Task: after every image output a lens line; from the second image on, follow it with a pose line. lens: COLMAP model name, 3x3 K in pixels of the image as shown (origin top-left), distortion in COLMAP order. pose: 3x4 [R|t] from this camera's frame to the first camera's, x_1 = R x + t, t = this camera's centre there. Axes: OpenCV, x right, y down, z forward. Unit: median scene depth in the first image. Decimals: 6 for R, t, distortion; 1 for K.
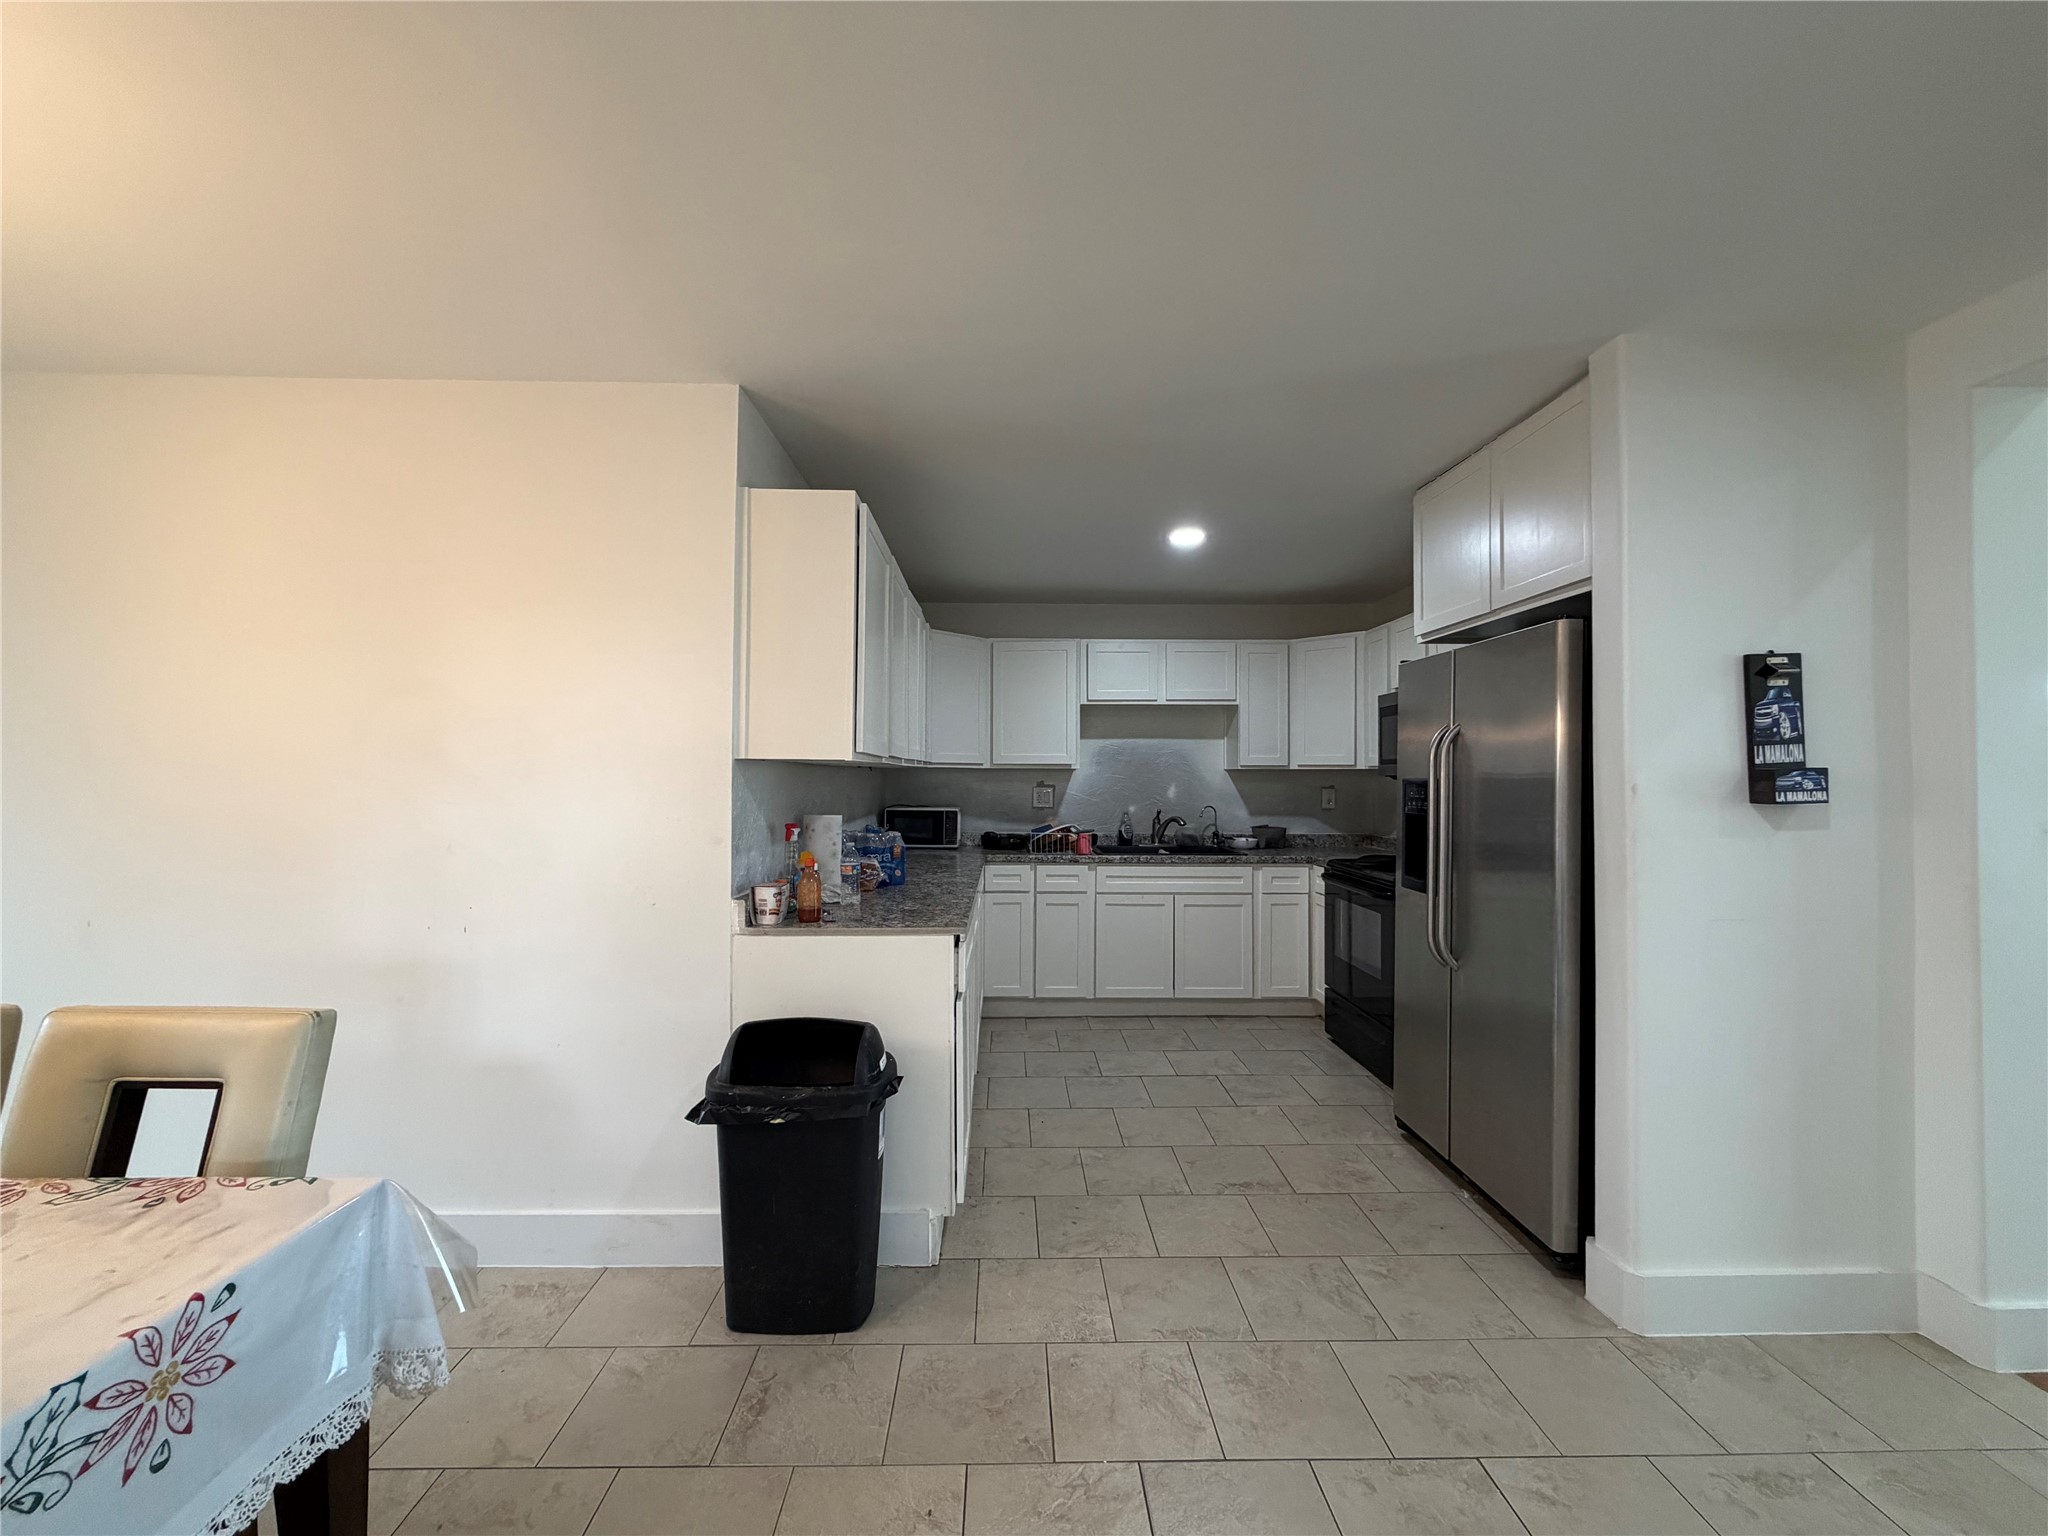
lens RADIAL K [[822.7, 0, 1023.9], [0, 822.7, 768.8], [0, 0, 1]] dist [0.002195, 0.000532]
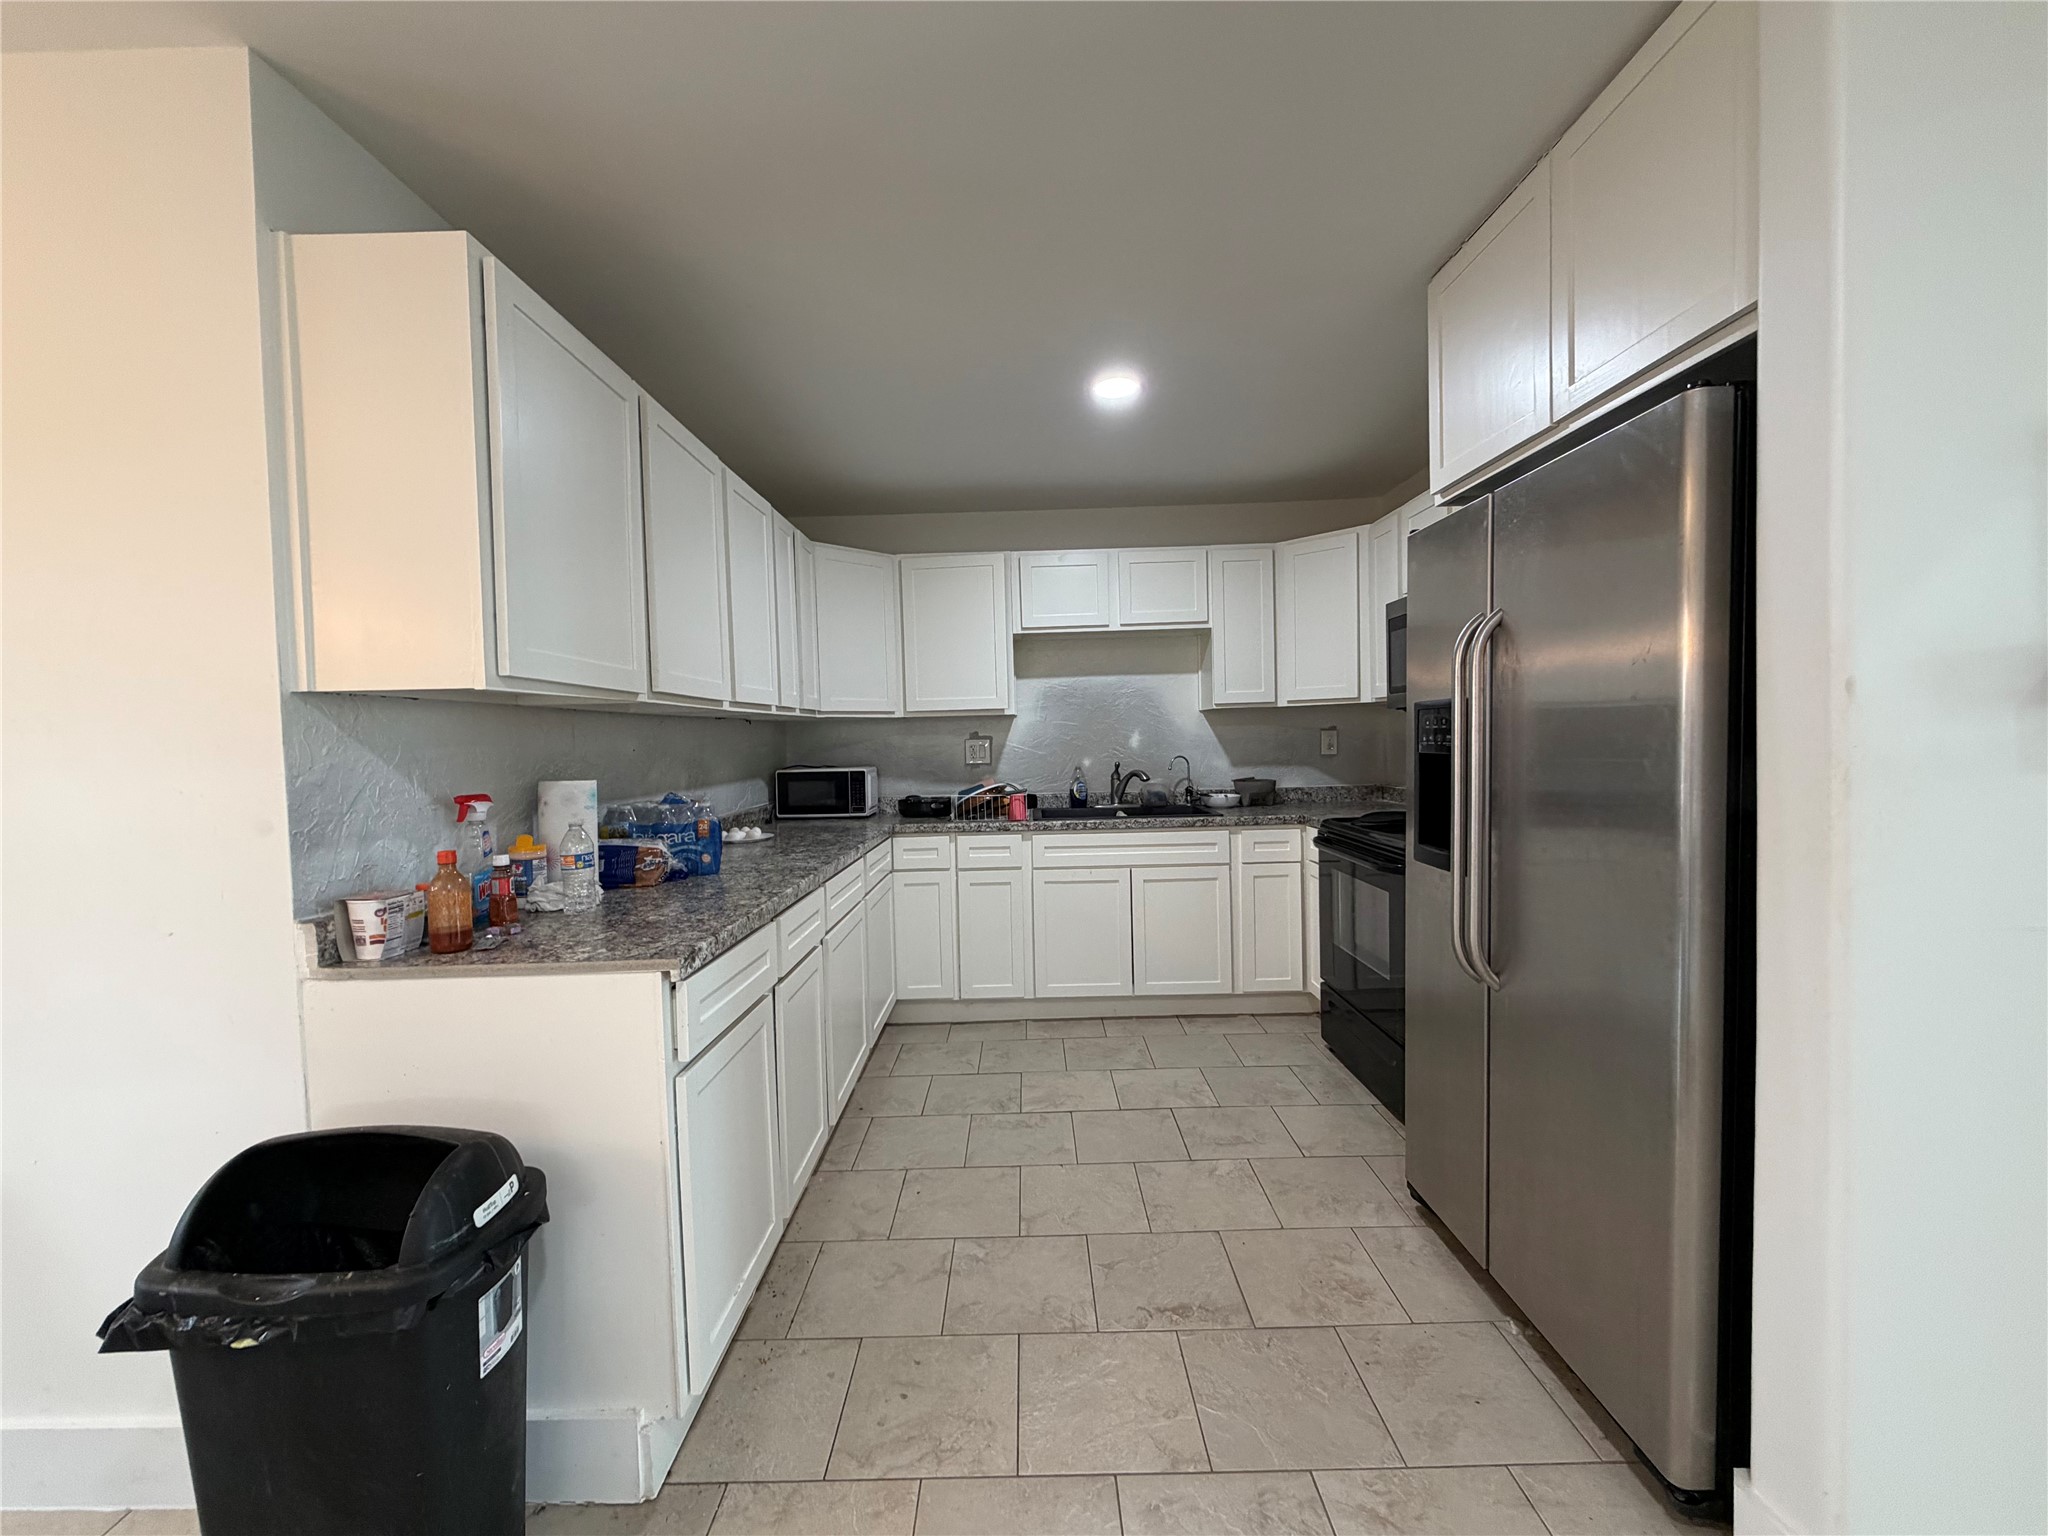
lens RADIAL K [[822.7, 0, 1022.0], [0, 822.7, 769.2], [0, 0, 1]] dist [0.002195, 0.000532]
pose [[0.999204, -0.029363, -0.027014, 0.161510], [0.030635, 0.998381, 0.047917, 0.025653], [0.025563, -0.048706, 0.998486, 0.327187]]
